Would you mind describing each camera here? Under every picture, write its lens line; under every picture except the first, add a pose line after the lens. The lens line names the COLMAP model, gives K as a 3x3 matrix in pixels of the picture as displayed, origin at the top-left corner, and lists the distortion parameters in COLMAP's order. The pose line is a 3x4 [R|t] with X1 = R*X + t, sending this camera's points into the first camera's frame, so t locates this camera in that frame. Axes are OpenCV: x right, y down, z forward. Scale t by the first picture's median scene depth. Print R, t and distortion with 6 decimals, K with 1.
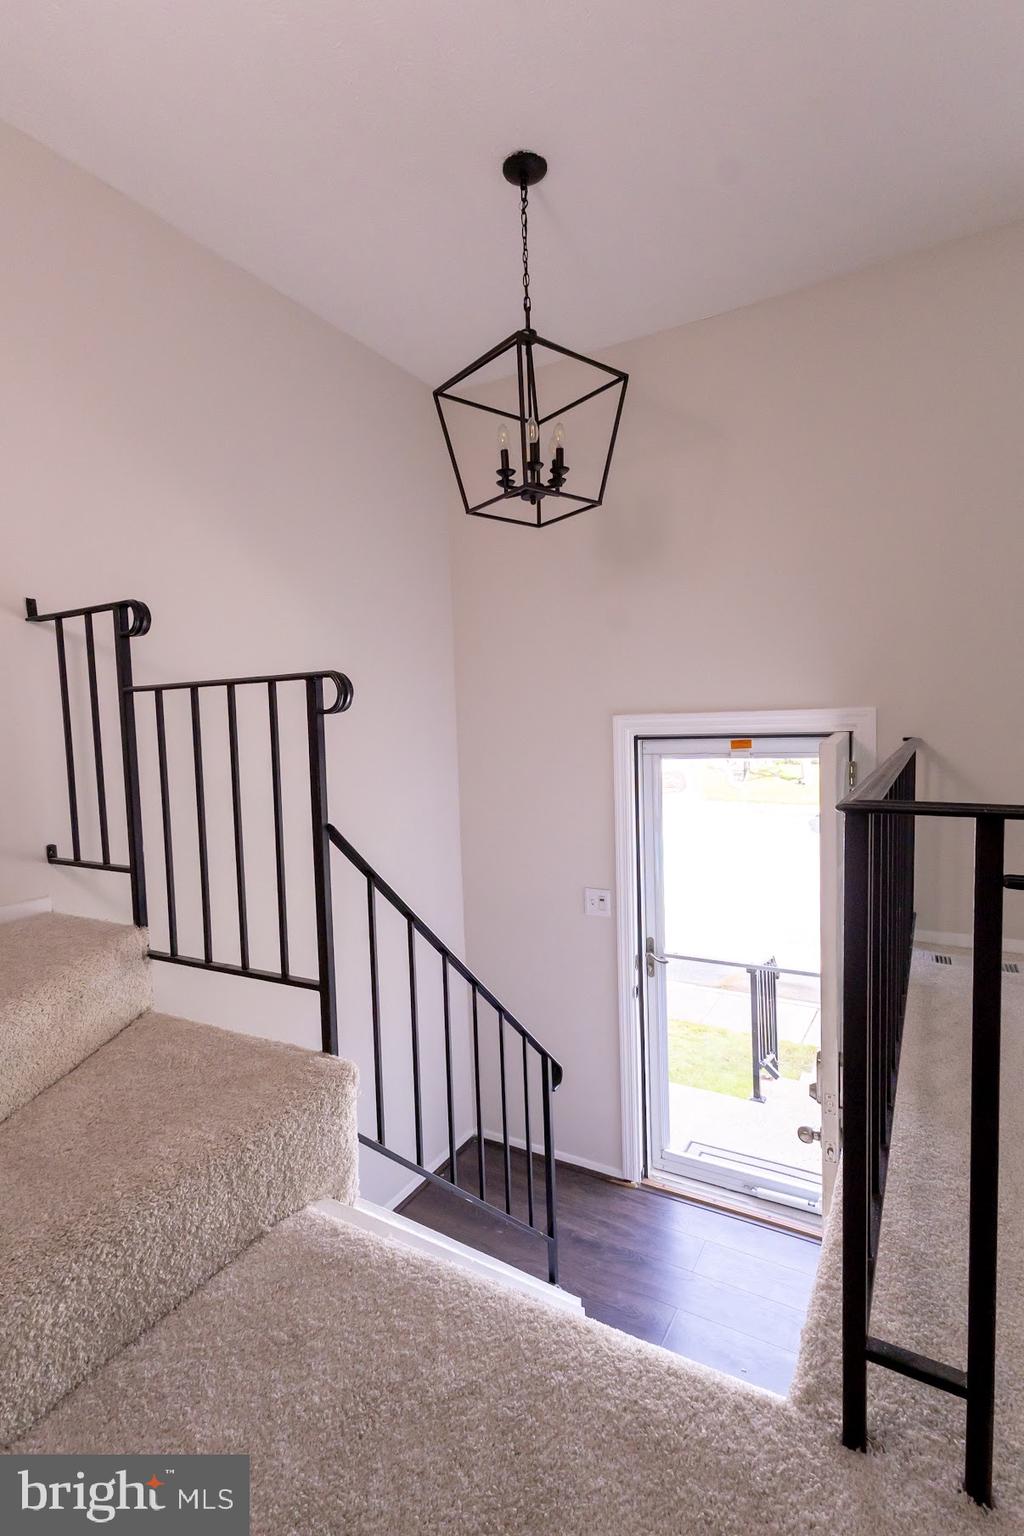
lens RADIAL K [[730.0, 0, 501.0], [0, 730.0, 770.4], [0, 0, 1]] dist [0.014806, -0.005570]
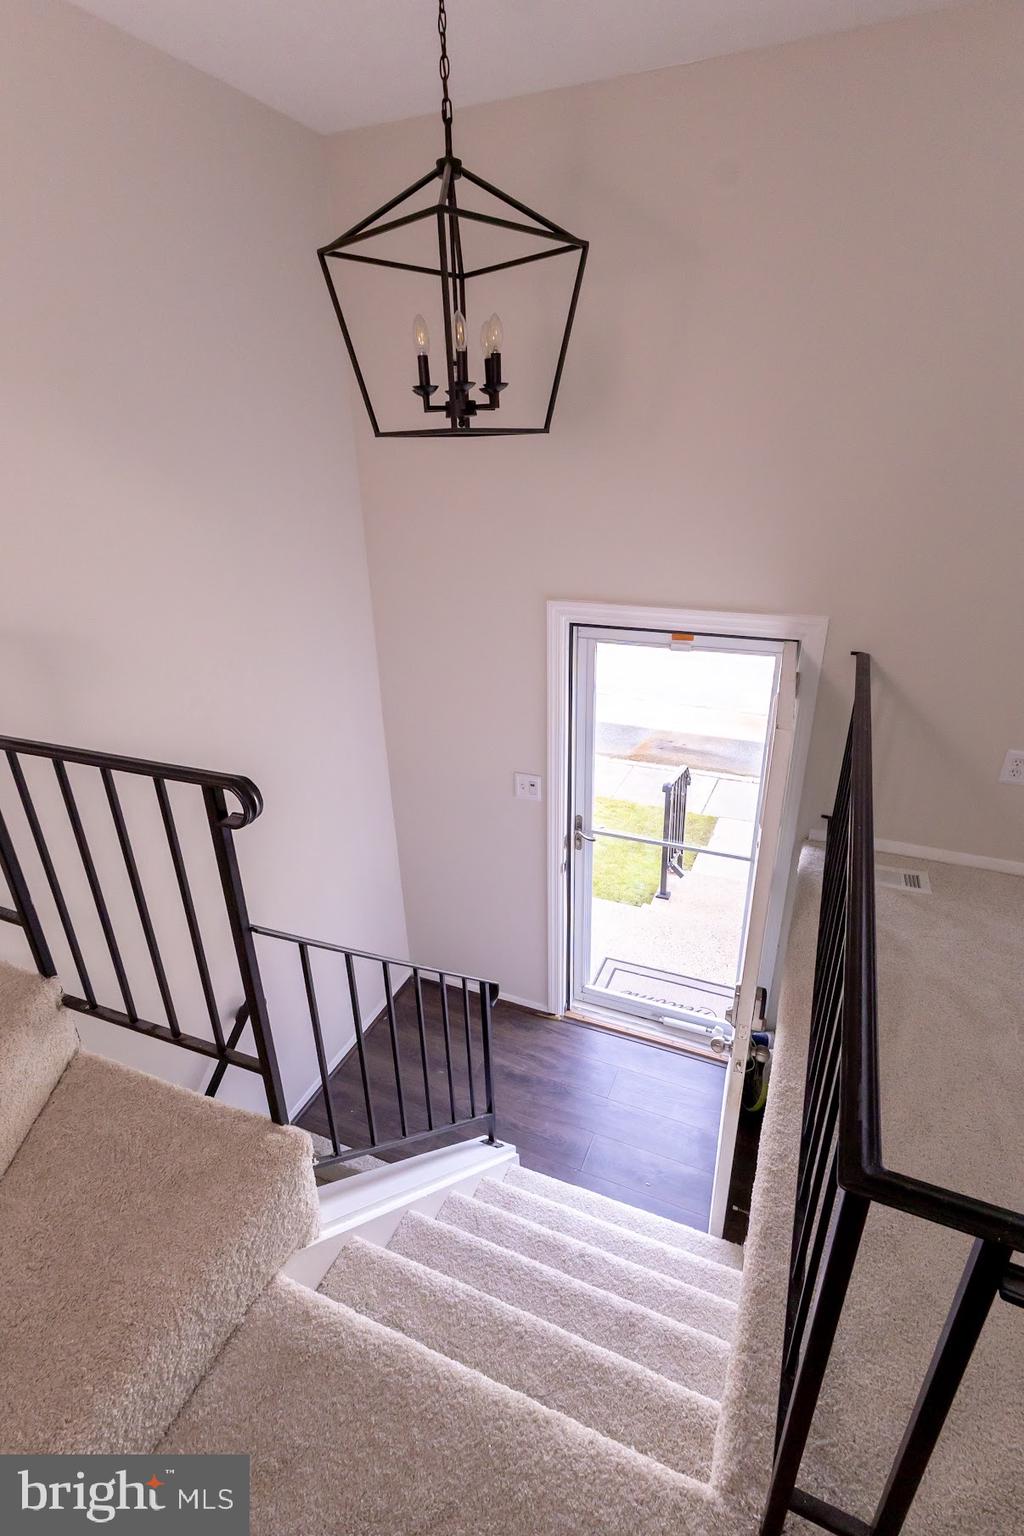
lens RADIAL K [[730.0, 0, 500.3], [0, 730.0, 757.1], [0, 0, 1]] dist [0.014806, -0.005570]
pose [[0.993137, -0.044564, 0.108138, -0.015796], [0.004629, 0.938821, 0.344375, -0.307341], [-0.116869, -0.341510, 0.932584, 0.149911]]
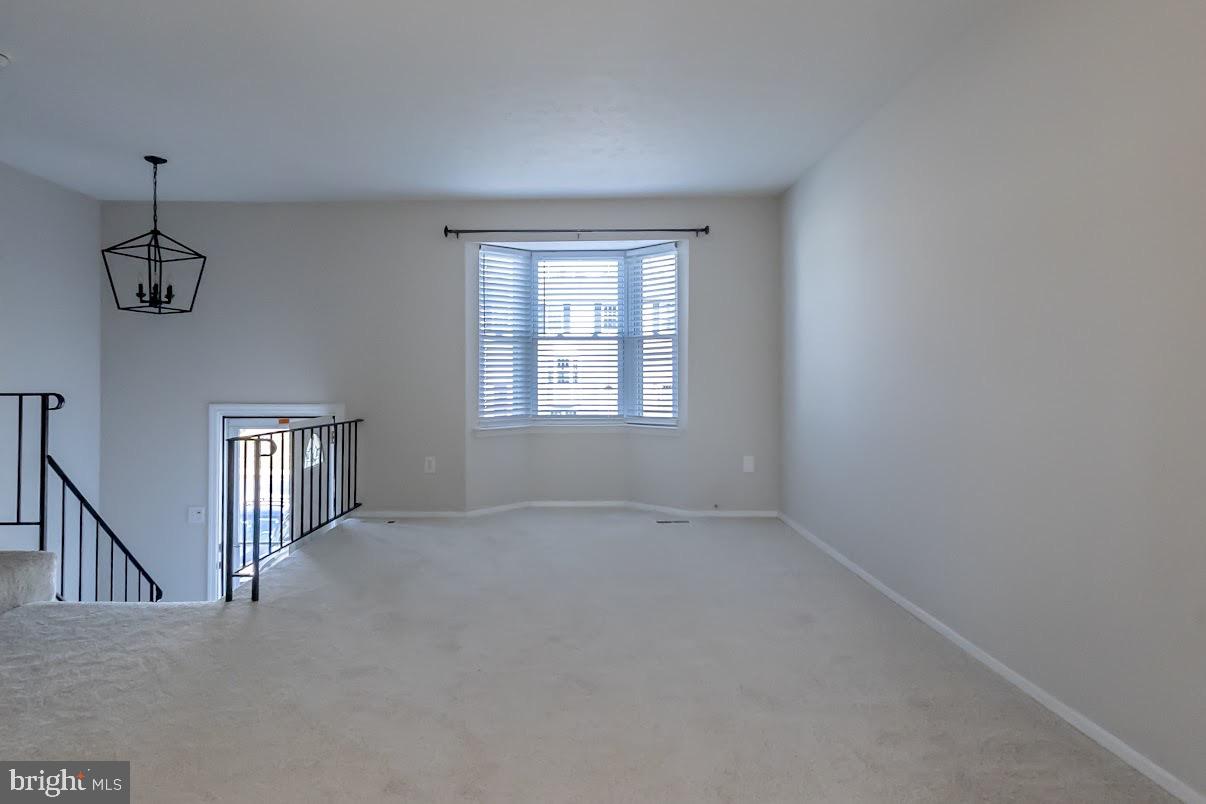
lens RADIAL K [[794.3, 0, 606.2], [0, 794.3, 378.8], [0, 0, 1]] dist [-0.001158, 0.005451]
pose [[0.860733, 0.036891, 0.507717, 0.007253], [0.004126, 0.996832, -0.079424, 0.028905], [-0.509039, 0.070458, 0.857855, -1.656088]]
